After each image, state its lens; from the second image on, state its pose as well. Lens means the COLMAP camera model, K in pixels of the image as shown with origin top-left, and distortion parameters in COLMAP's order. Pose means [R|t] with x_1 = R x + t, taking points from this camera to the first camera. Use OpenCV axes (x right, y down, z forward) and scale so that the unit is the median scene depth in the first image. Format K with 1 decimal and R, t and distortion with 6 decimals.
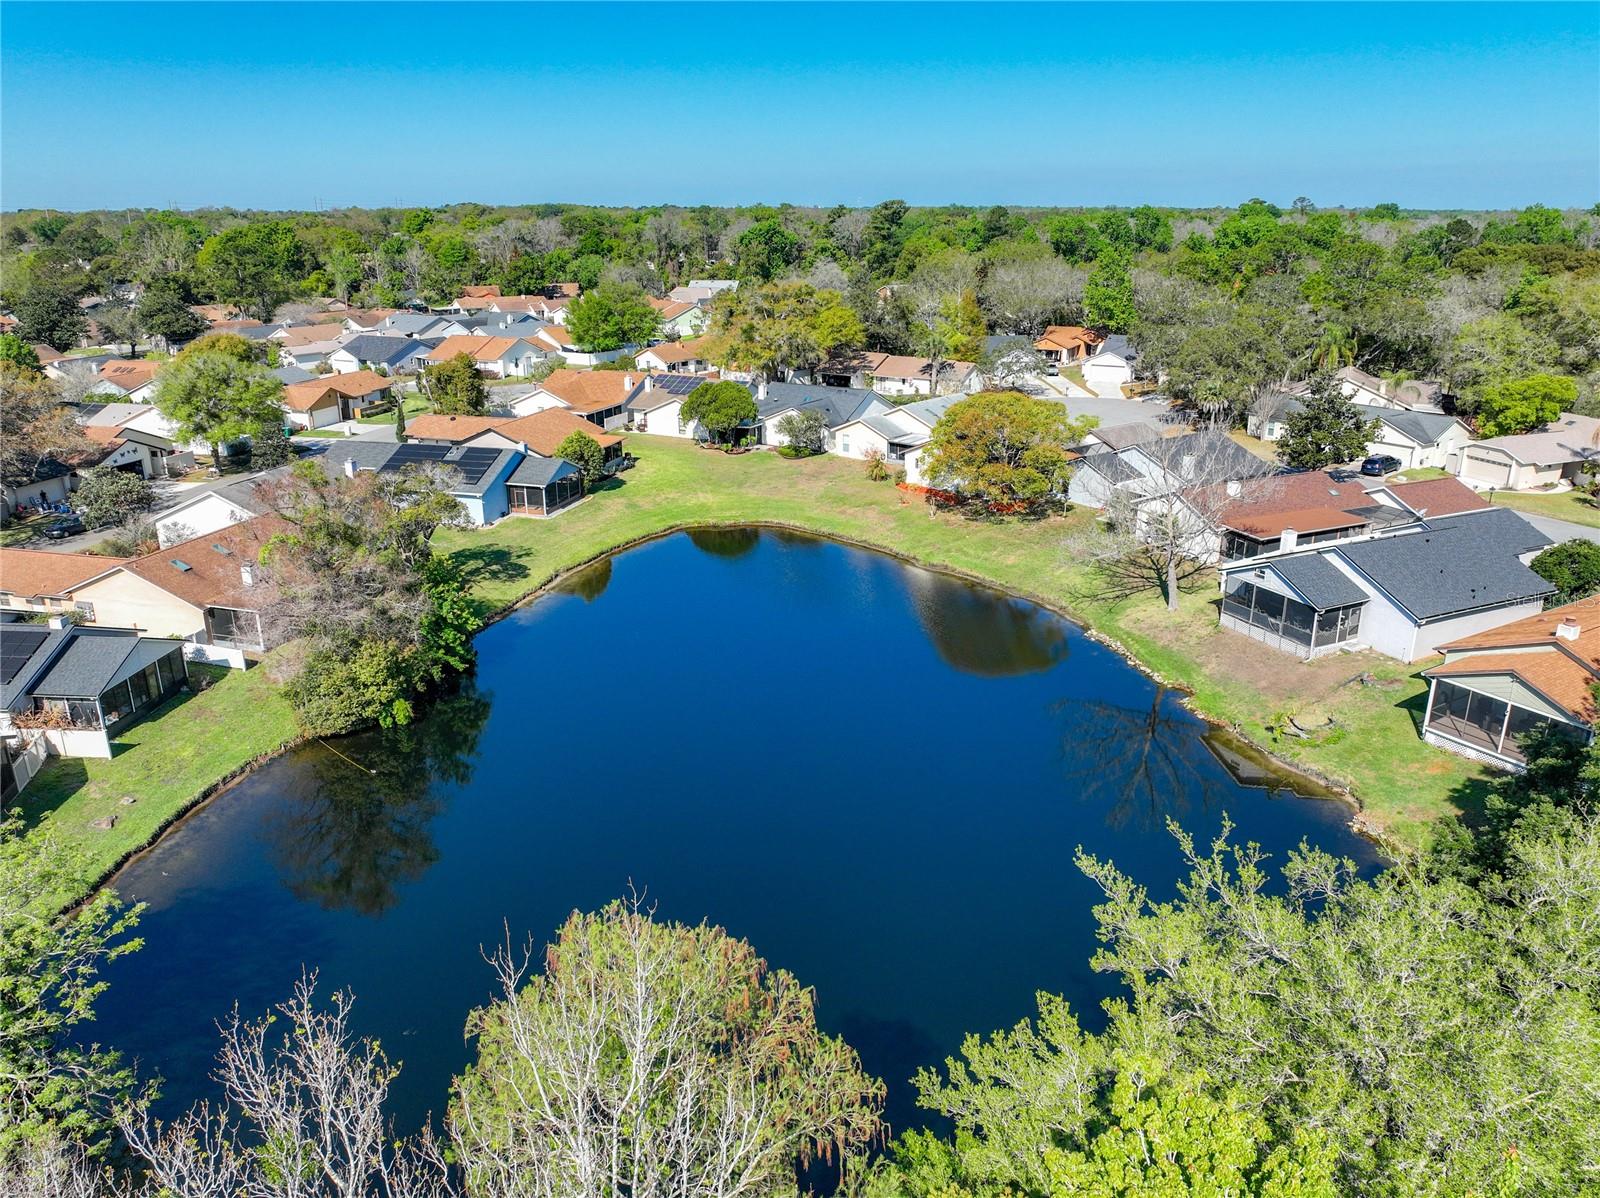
lens RADIAL K [[1144.6, 0, 800.0], [0, 1144.6, 599.0], [0, 0, 1]] dist [-0.021286, 0.007192]
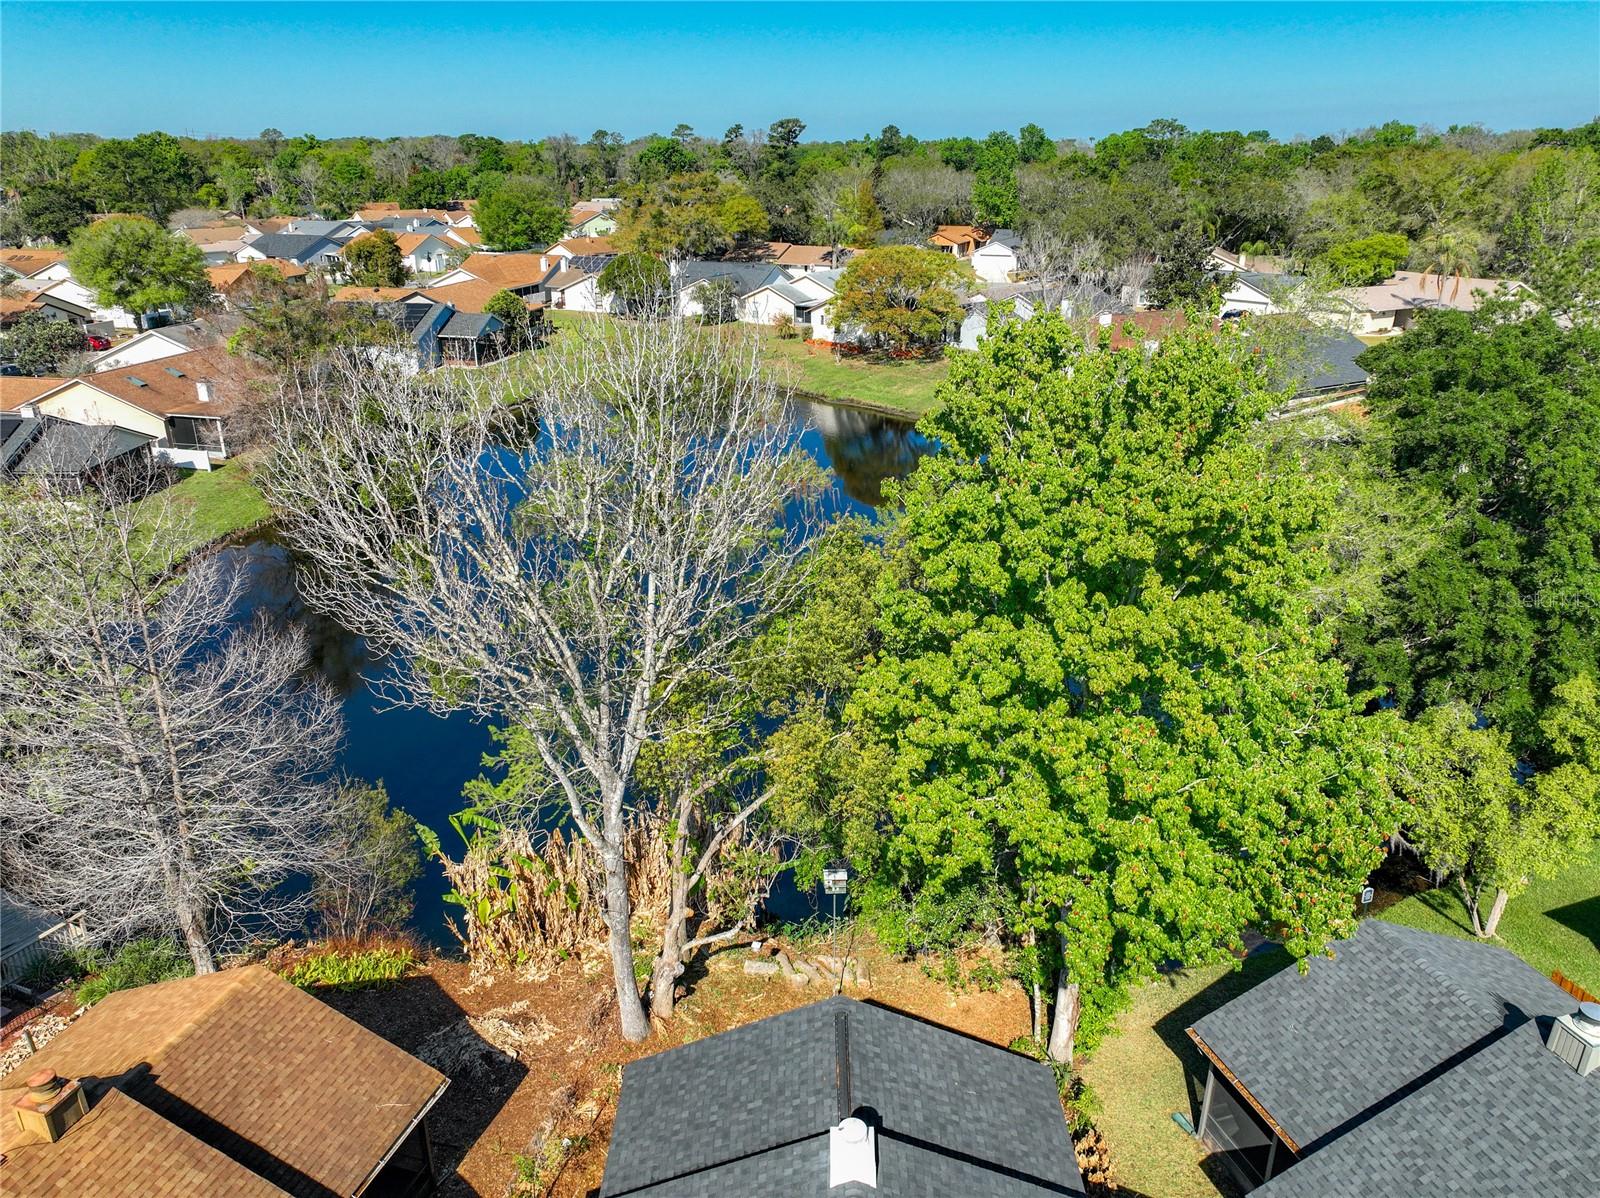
lens RADIAL K [[1119.9, 0, 800.0], [0, 1119.9, 599.0], [0, 0, 1]] dist [0.001159, 0.023655]
pose [[0.996068, -0.031738, 0.082712, -0.011871], [0.027729, 0.998405, 0.049171, 0.073067], [-0.084141, -0.046684, 0.995360, -0.053761]]
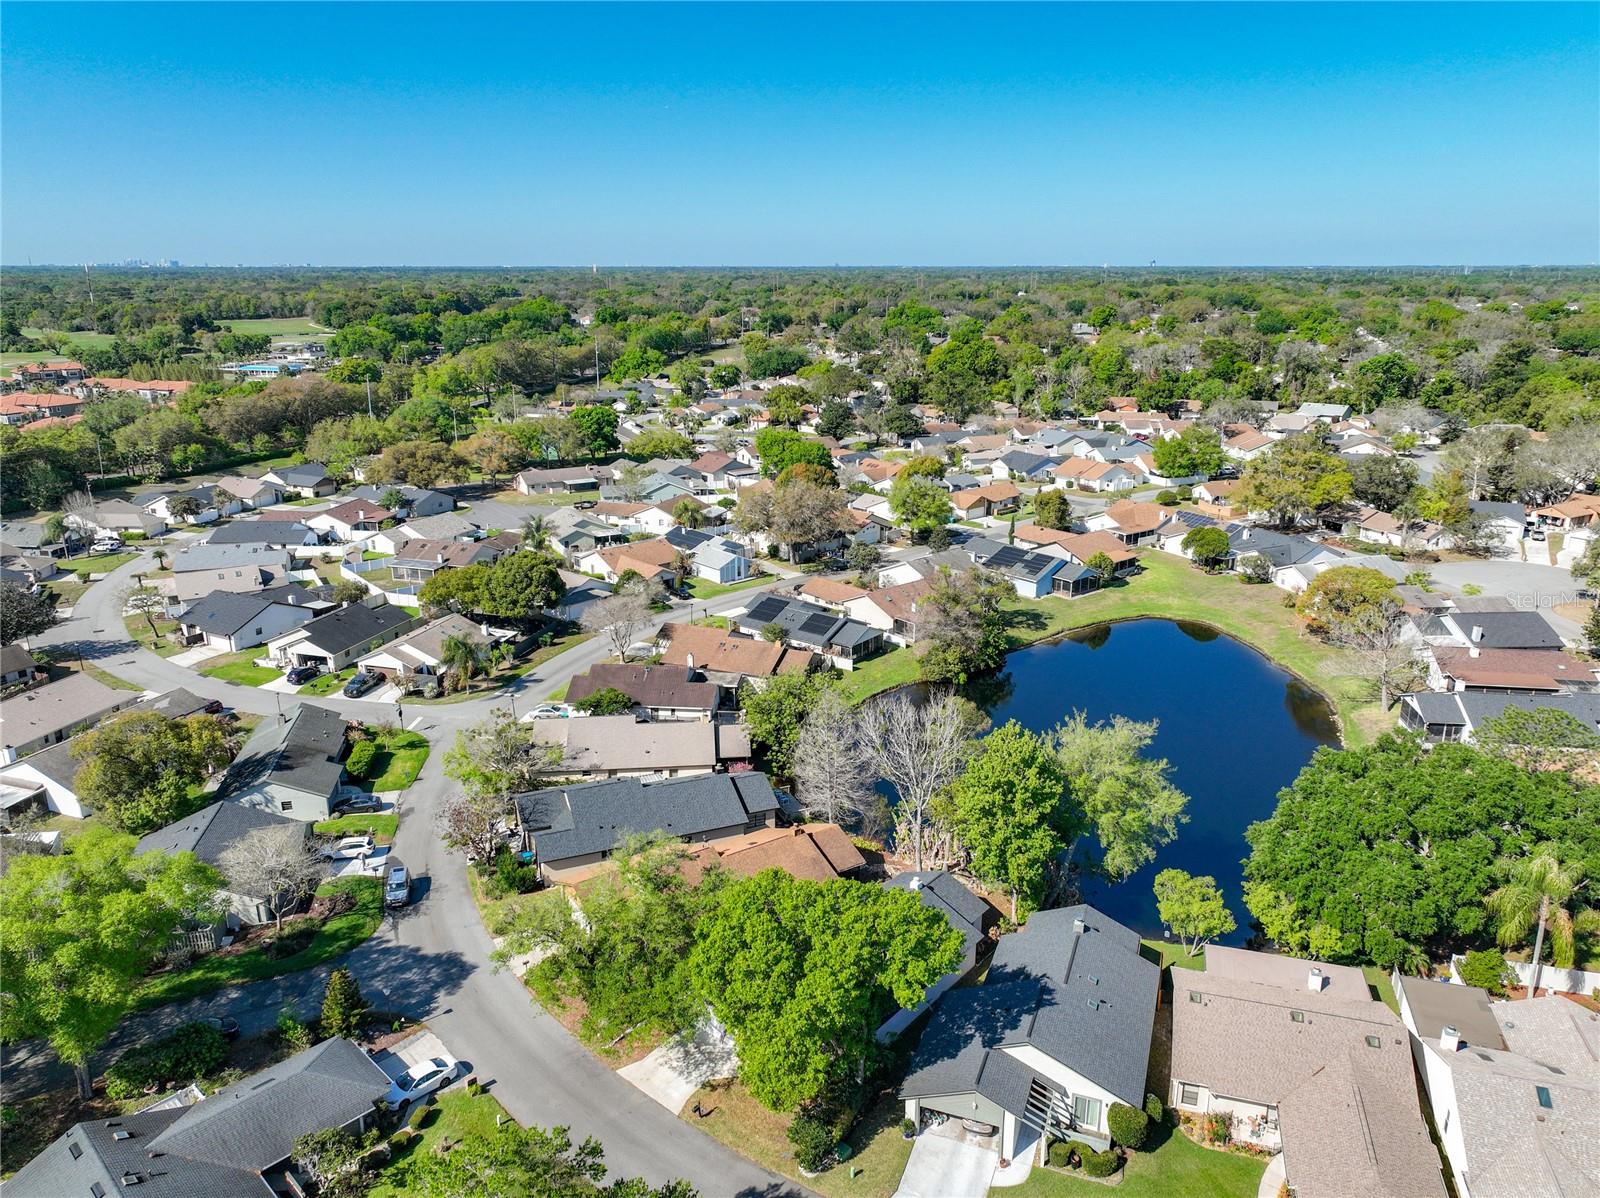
lens RADIAL K [[1144.6, 0, 800.0], [0, 1144.6, 599.0], [0, 0, 1]] dist [-0.021286, 0.007192]
pose [[0.835185, 0.159133, -0.526443, 0.265285], [-0.178097, 0.983901, 0.014868, -0.016031], [0.520334, 0.081341, 0.850080, -0.535966]]
